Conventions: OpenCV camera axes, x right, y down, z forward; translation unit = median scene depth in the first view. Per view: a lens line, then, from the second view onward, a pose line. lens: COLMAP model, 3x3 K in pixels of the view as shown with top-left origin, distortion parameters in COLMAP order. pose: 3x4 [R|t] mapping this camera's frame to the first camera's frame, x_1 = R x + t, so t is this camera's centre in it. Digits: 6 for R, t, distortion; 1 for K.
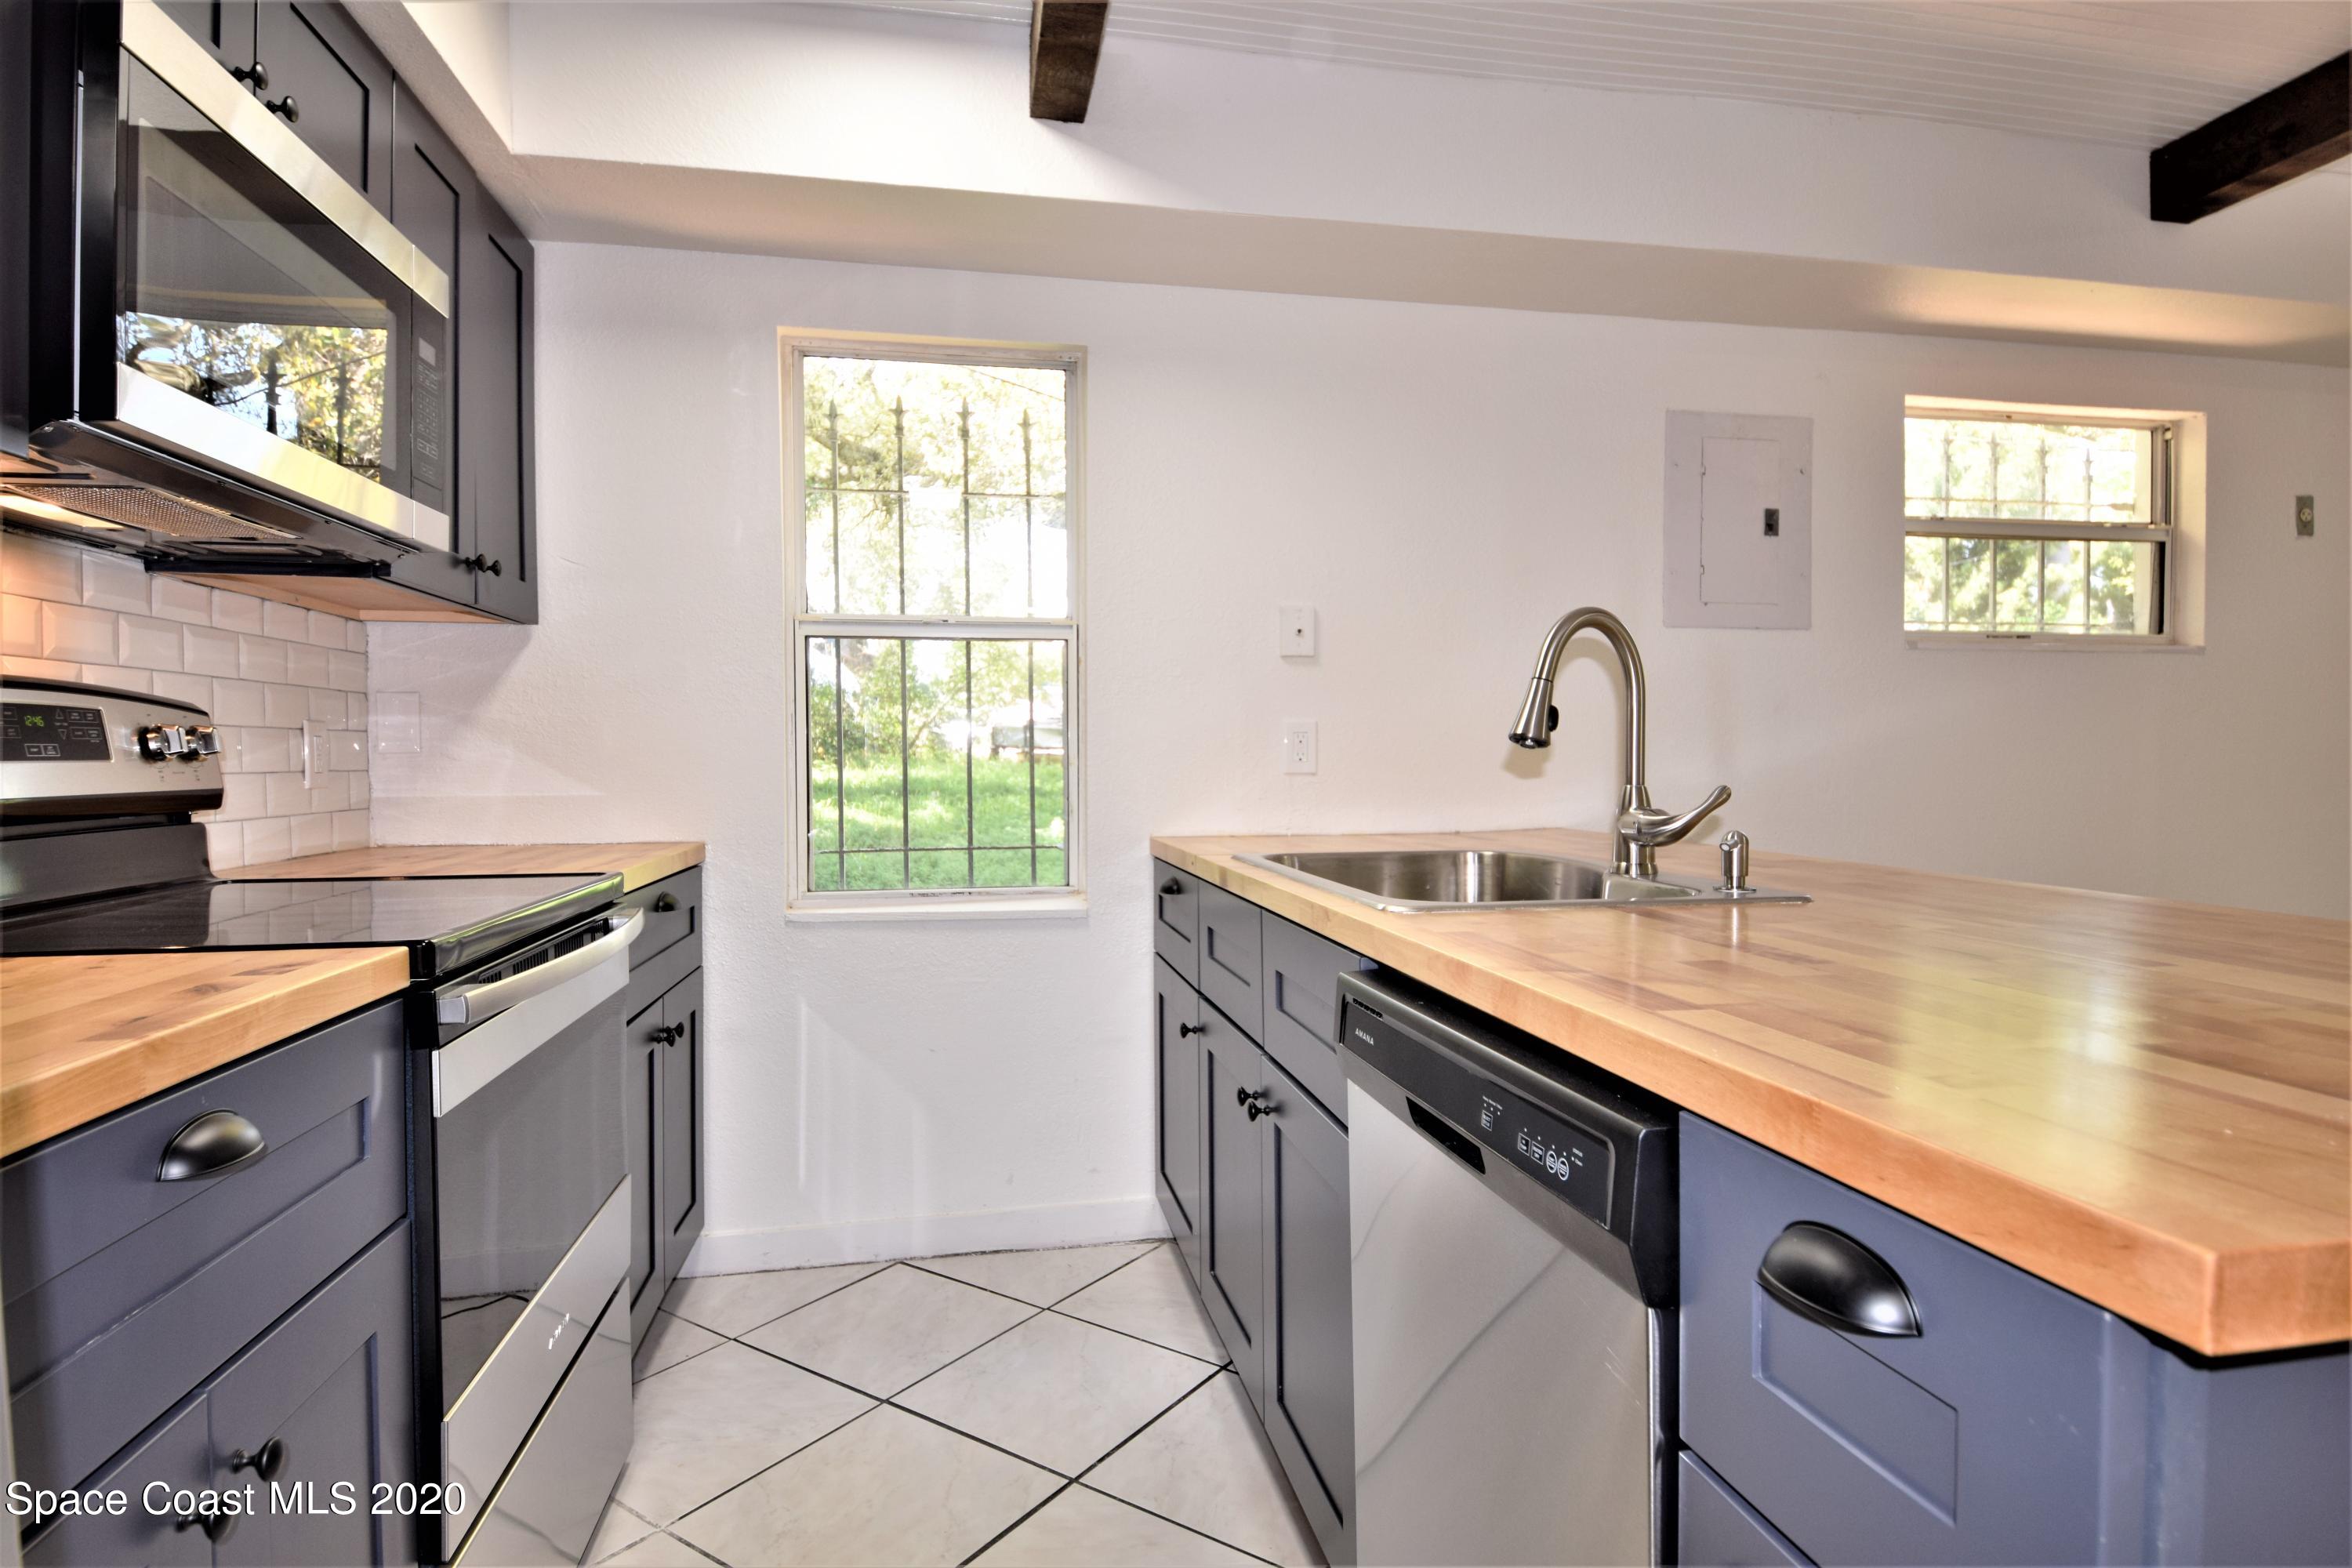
lens RADIAL K [[1272.9, 0, 1180.6], [0, 1272.9, 779.1], [0, 0, 1]] dist [0.003097, -0.000459]
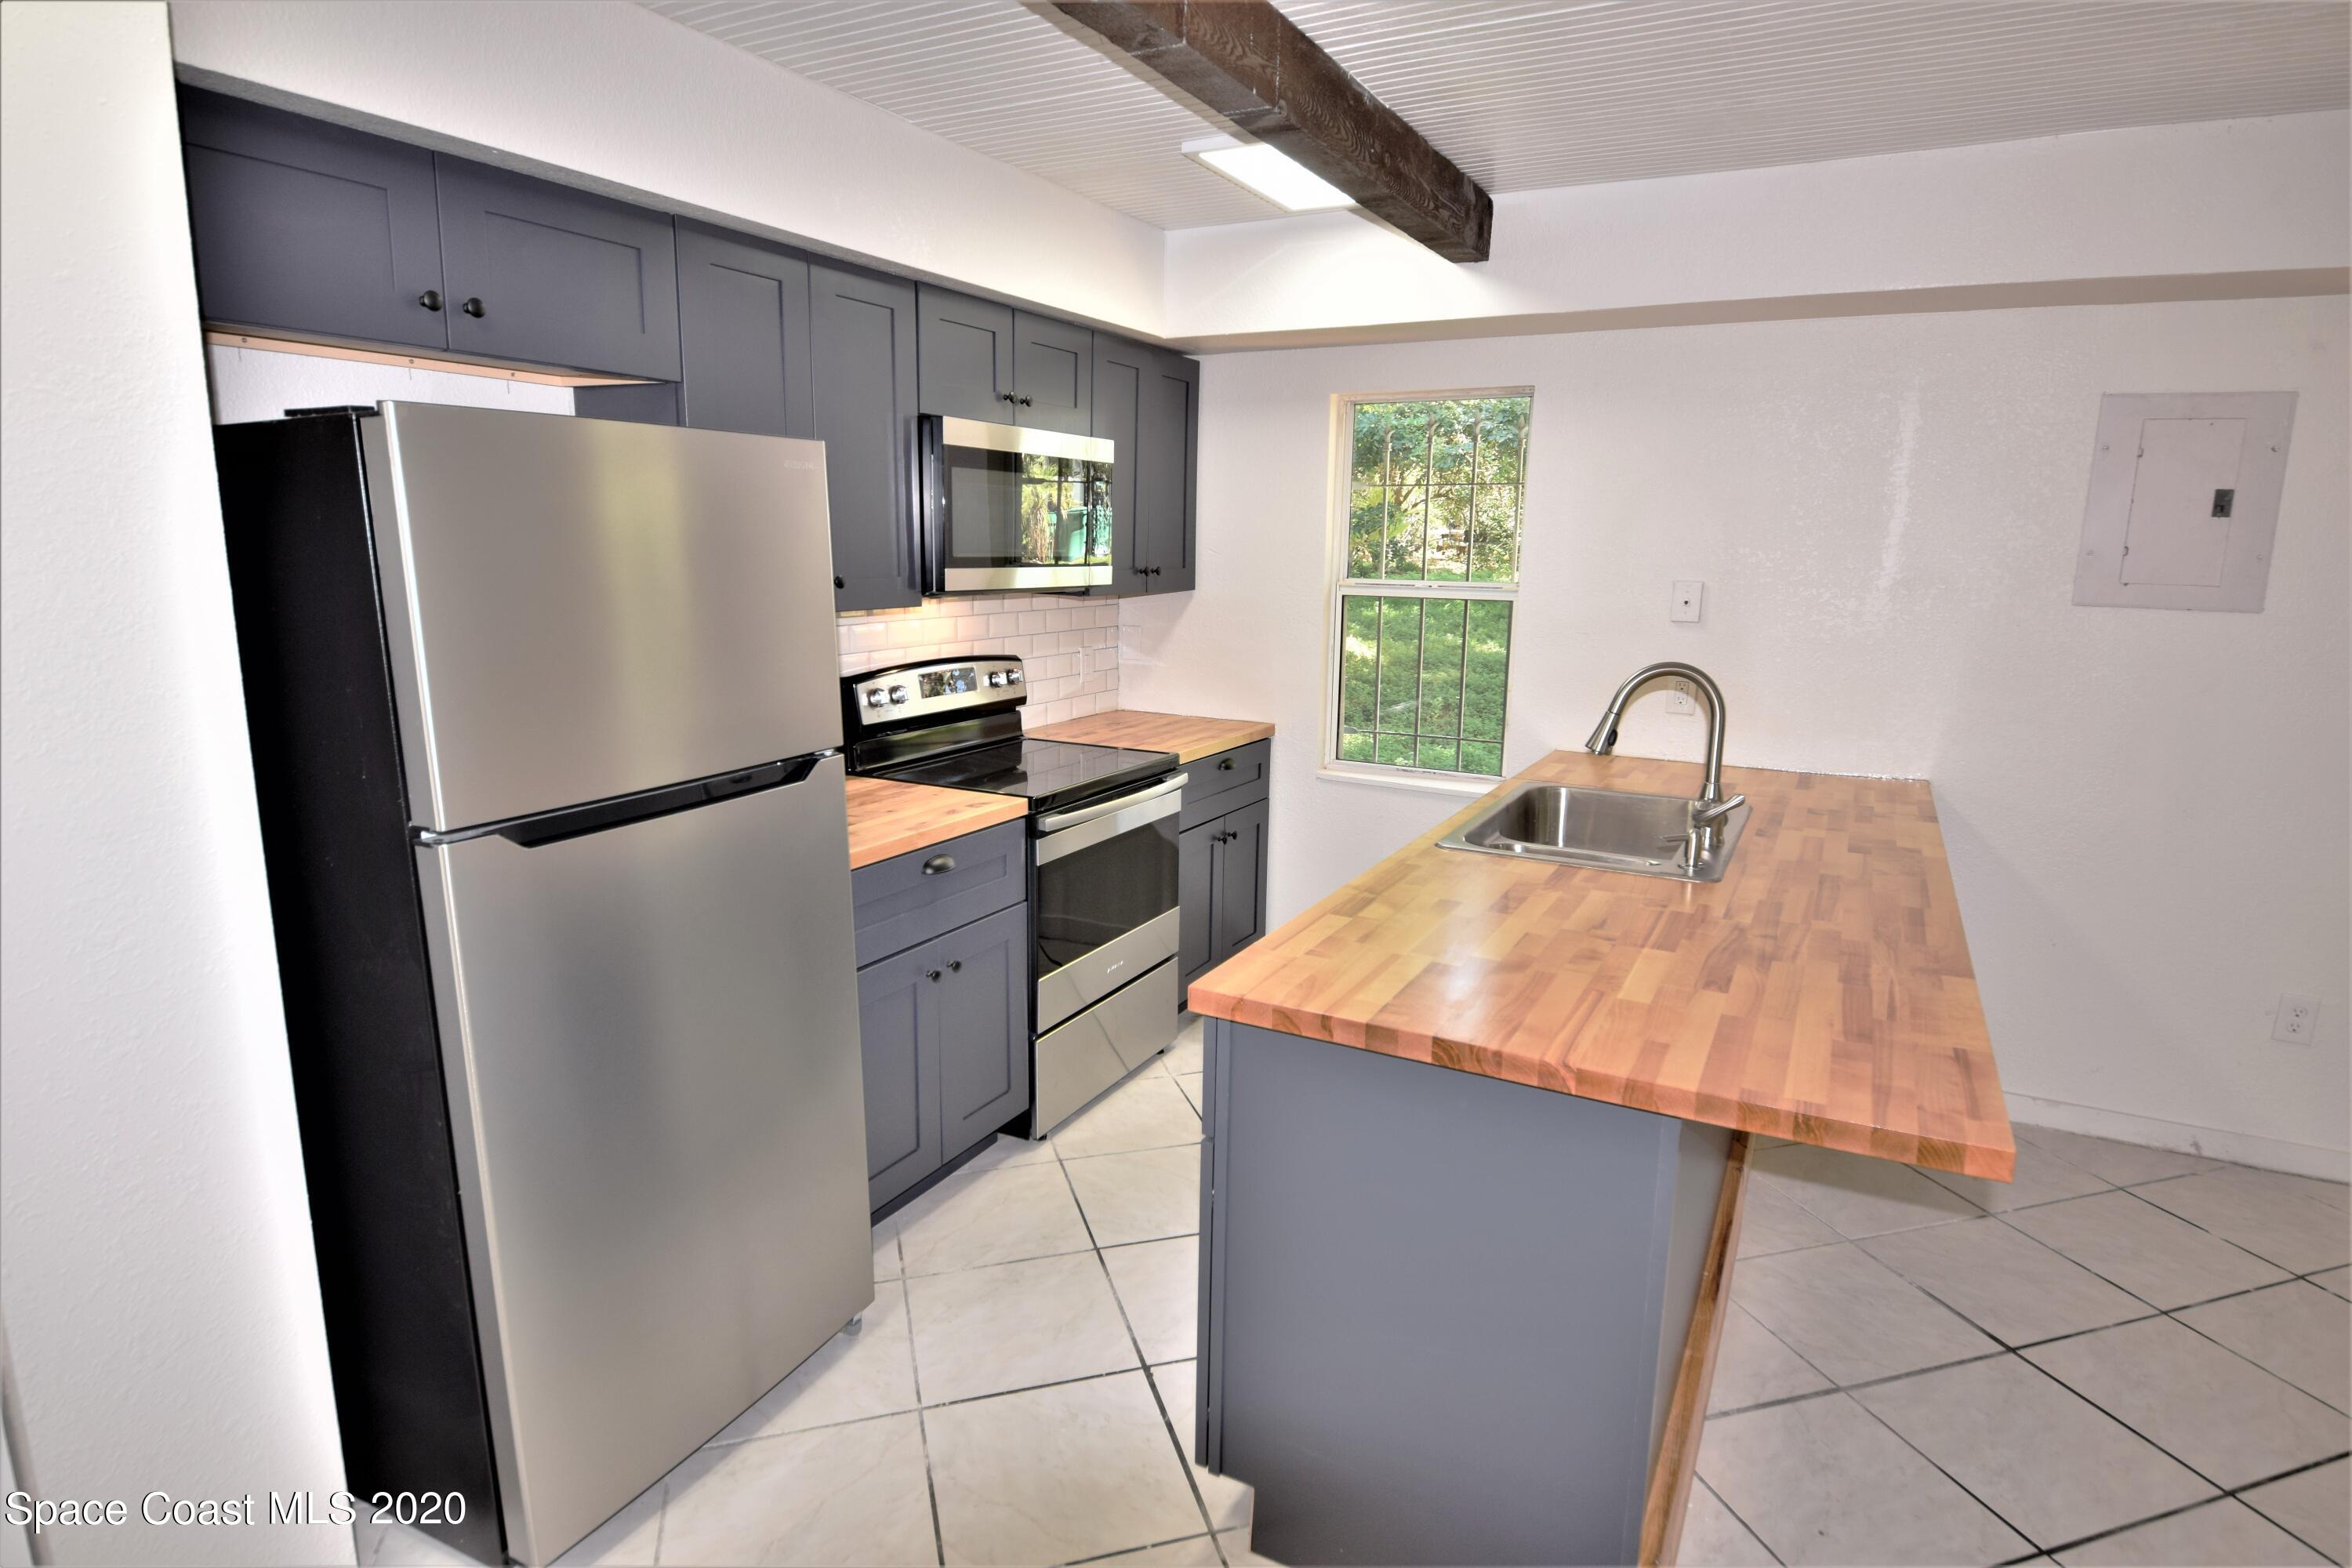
lens RADIAL K [[1272.9, 0, 1182.3], [0, 1272.9, 783.1], [0, 0, 1]] dist [0.003097, -0.000459]
pose [[0.770102, 0.137780, -0.622864, 0.806968], [-0.024115, 0.981987, 0.187403, -0.255138], [0.637465, -0.129299, 0.759553, -0.482682]]
